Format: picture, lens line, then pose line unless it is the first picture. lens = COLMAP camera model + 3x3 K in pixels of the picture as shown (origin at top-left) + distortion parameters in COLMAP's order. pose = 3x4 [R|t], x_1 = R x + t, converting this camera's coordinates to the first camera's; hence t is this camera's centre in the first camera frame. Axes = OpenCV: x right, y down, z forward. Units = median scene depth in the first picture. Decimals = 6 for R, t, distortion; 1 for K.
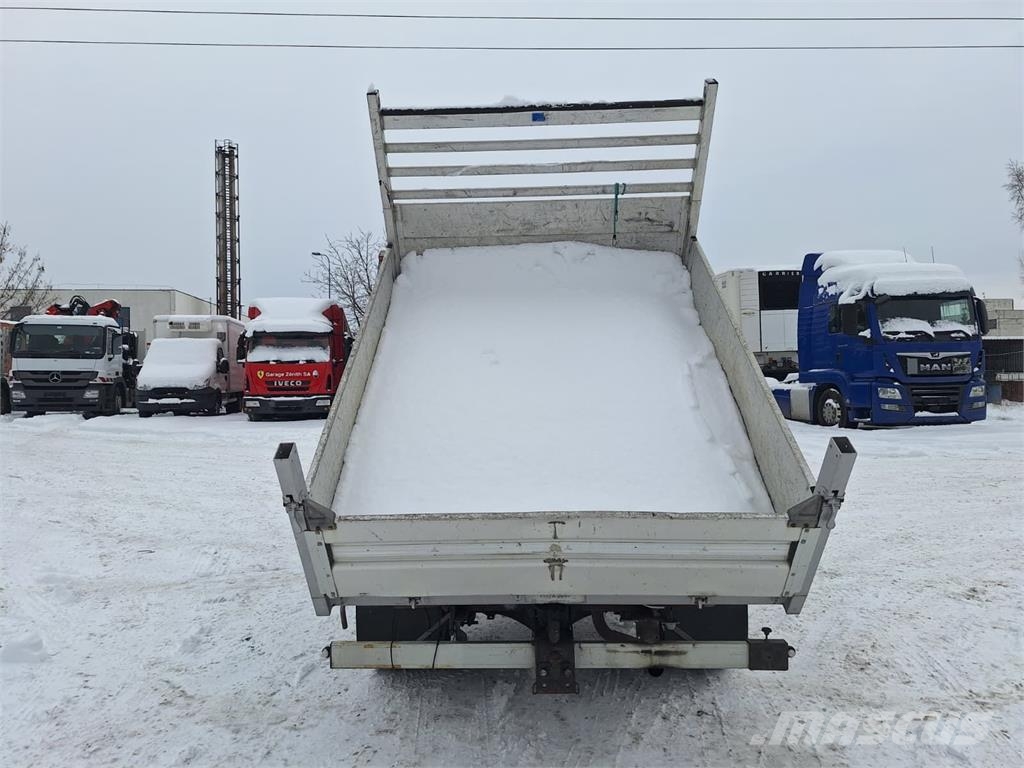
lens RADIAL K [[706.7, 0, 502.1], [0, 706.7, 381.9], [0, 0, 1]] dist [0.079901, -0.079500]
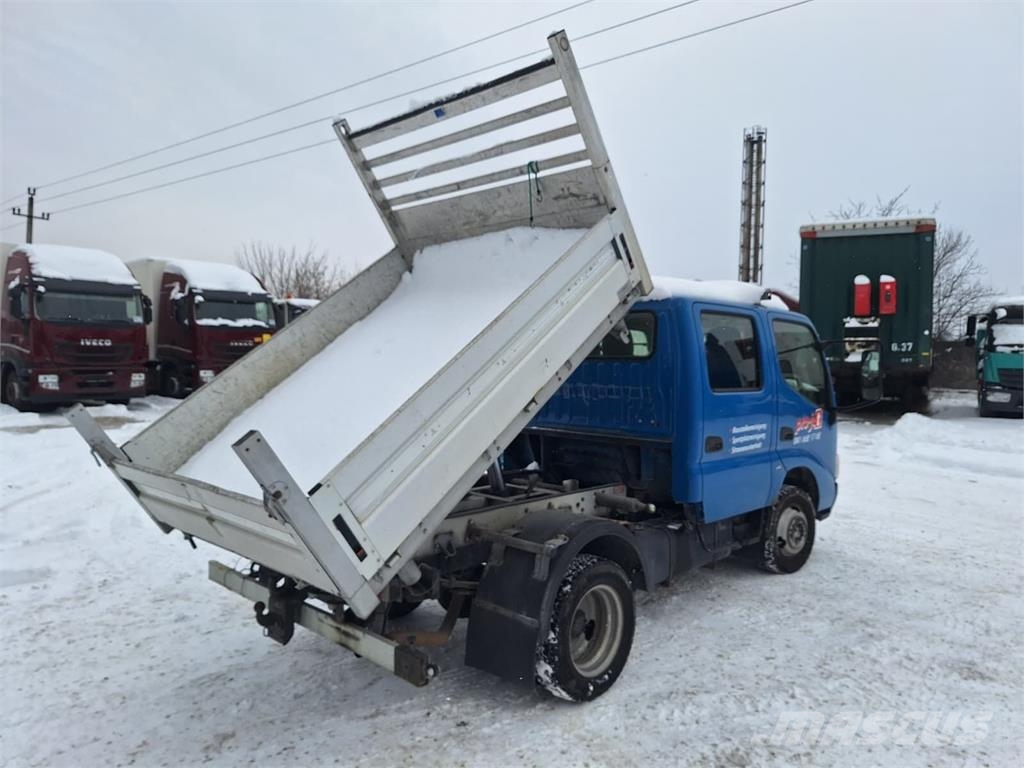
lens RADIAL K [[706.7, 0, 505.0], [0, 706.7, 381.2], [0, 0, 1]] dist [0.079901, -0.079500]
pose [[0.738796, 0.042109, -0.672612, 0.759400], [-0.028854, 0.999107, 0.030856, -0.017630], [0.673311, -0.003389, 0.739352, 0.276175]]
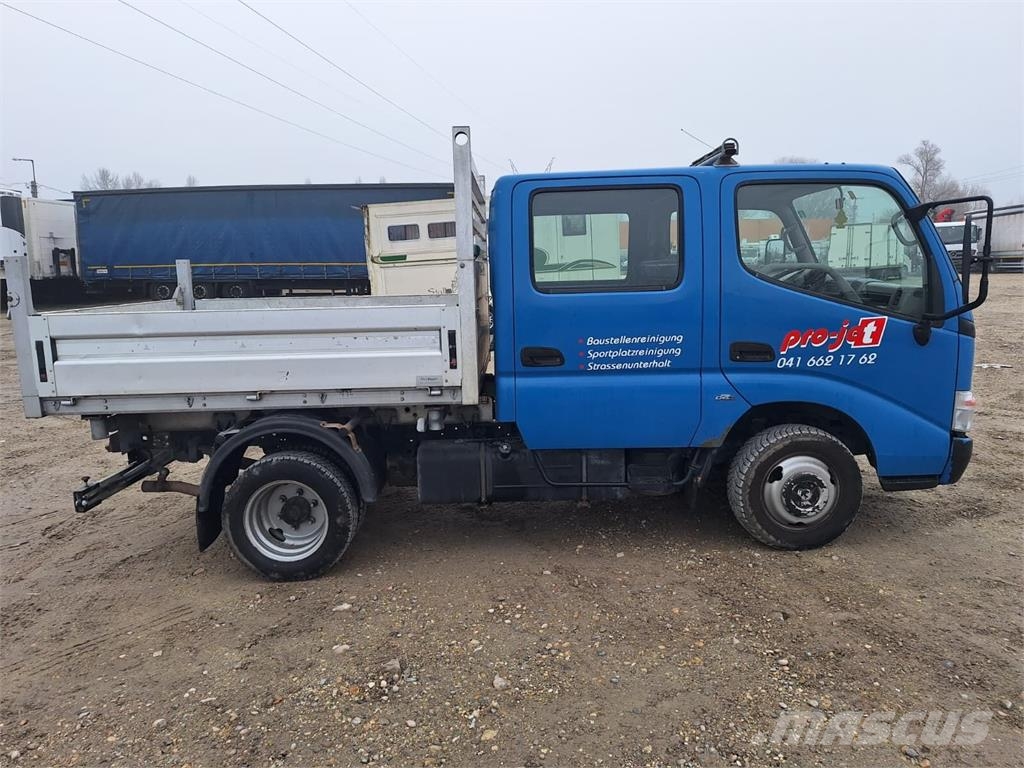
lens RADIAL K [[706.7, 0, 509.7], [0, 706.7, 374.6], [0, 0, 1]] dist [0.079901, -0.079500]
pose [[0.020797, 0.162420, -0.986503, 1.135337], [0.018359, 0.986488, 0.162804, -0.019358], [0.999615, -0.021497, 0.017534, 1.221816]]
